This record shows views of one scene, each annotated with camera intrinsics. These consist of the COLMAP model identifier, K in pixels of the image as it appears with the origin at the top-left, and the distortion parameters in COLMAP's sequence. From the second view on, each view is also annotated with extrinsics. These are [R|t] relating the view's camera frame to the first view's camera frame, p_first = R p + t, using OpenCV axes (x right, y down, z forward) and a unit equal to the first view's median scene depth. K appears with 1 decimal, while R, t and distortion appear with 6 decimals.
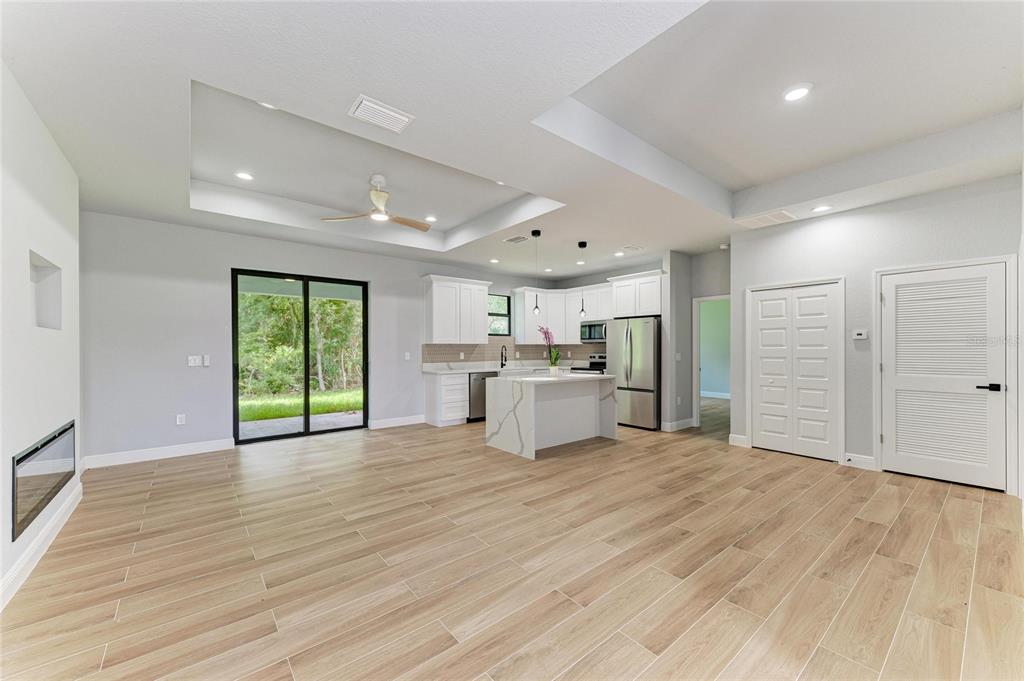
lens RADIAL K [[408.6, 0, 518.3], [0, 408.6, 348.6], [0, 0, 1]] dist [0.010632, -0.000116]
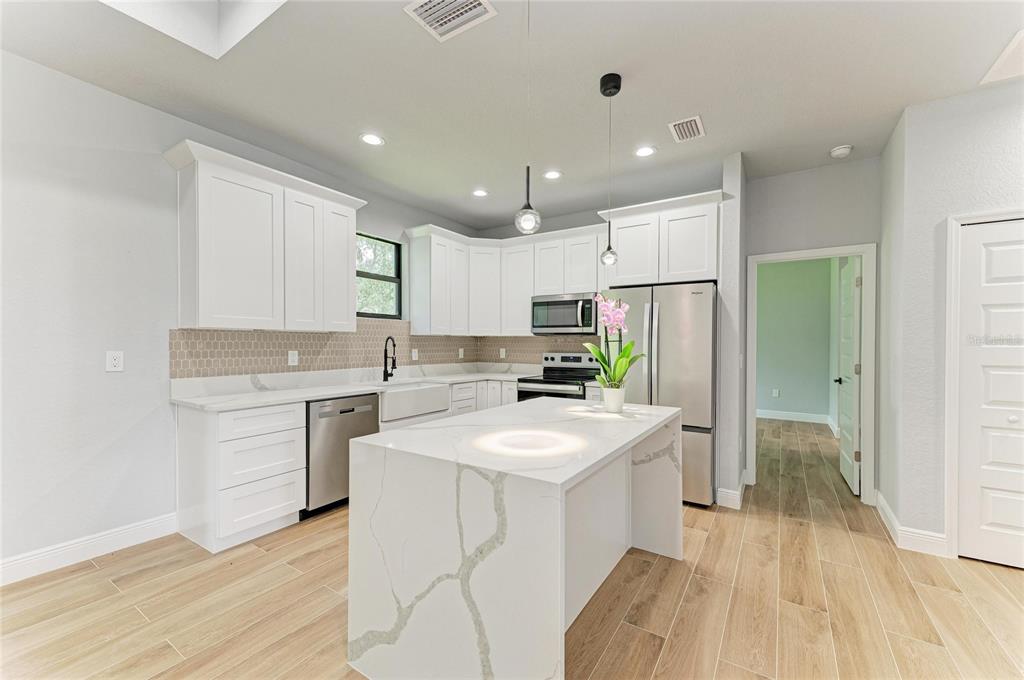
lens RADIAL K [[408.6, 0, 518.3], [0, 408.6, 348.1], [0, 0, 1]] dist [0.010632, -0.000116]
pose [[0.953082, 0.005580, 0.302659, -0.041502], [-0.009182, 0.999903, 0.010482, 0.000162], [-0.302572, -0.012769, 0.953041, 0.535061]]
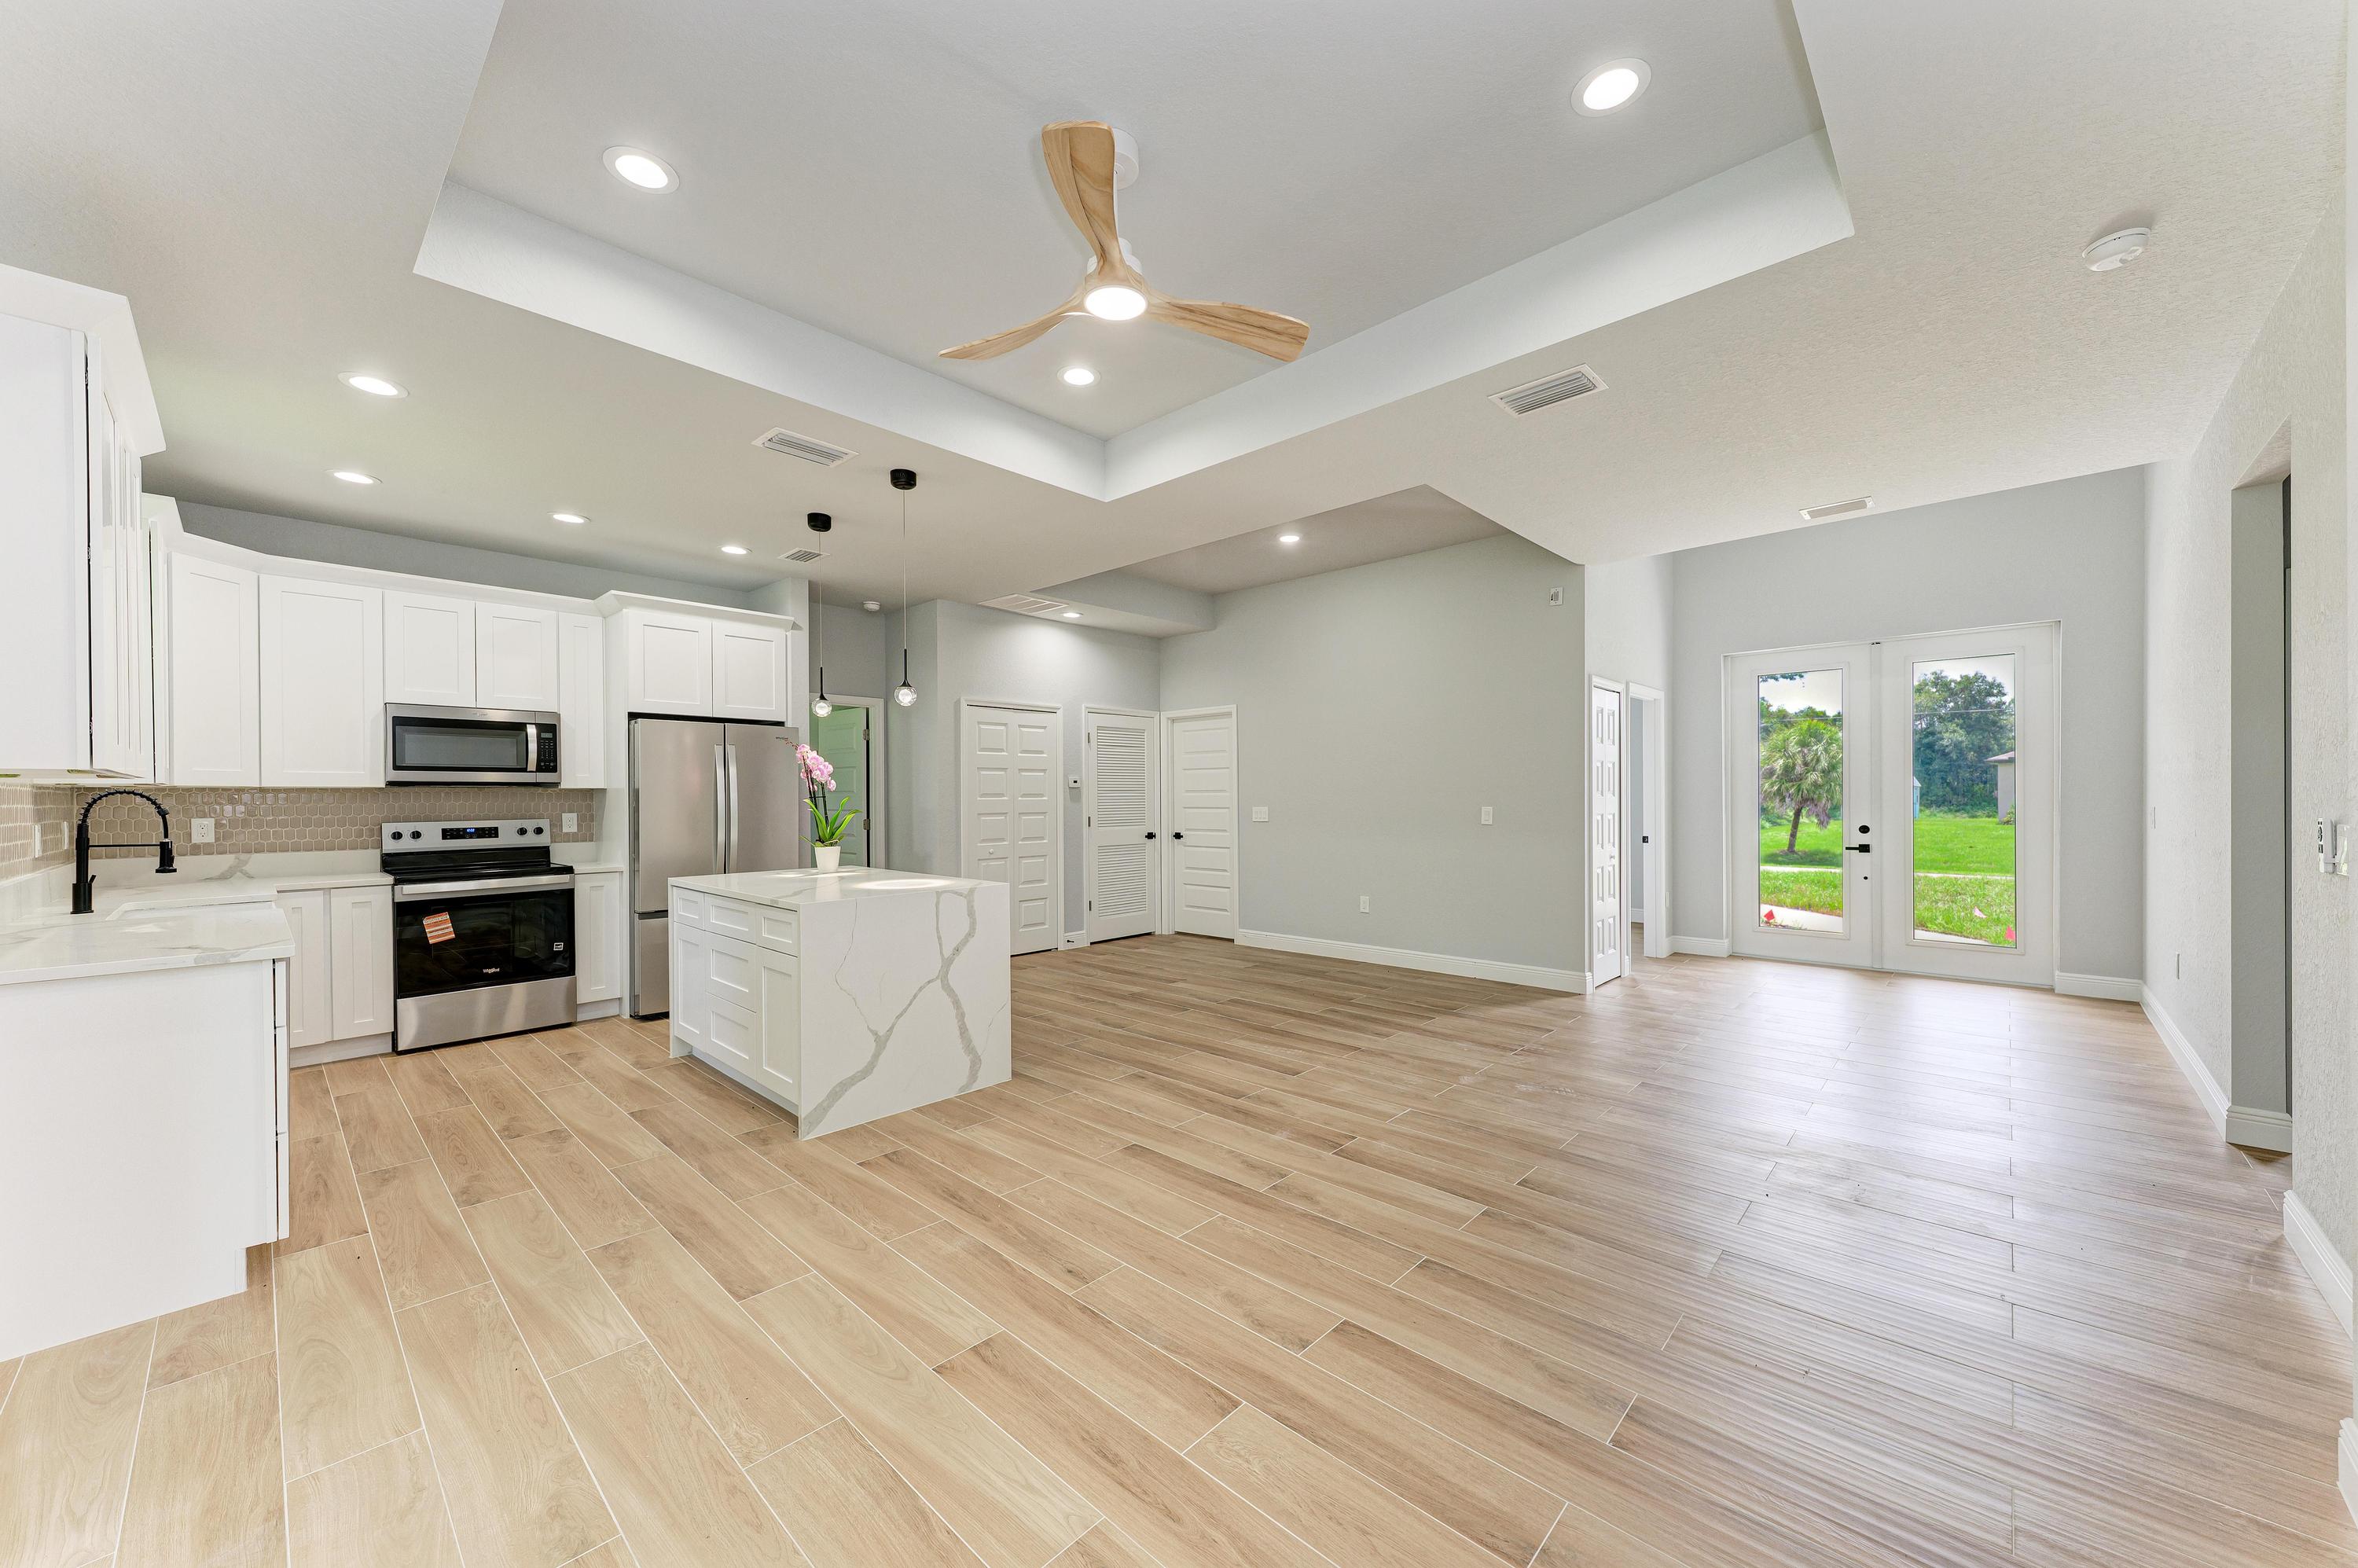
lens RADIAL K [[858.5, 0, 1227.4], [0, 858.5, 796.5], [0, 0, 1]] dist [0.000783, 0.000028]
pose [[-0.168356, 0.004159, 0.985717, -0.562656], [0.008013, 0.999964, -0.002850, 0.001040], [-0.985694, 0.007418, -0.168384, 0.638612]]
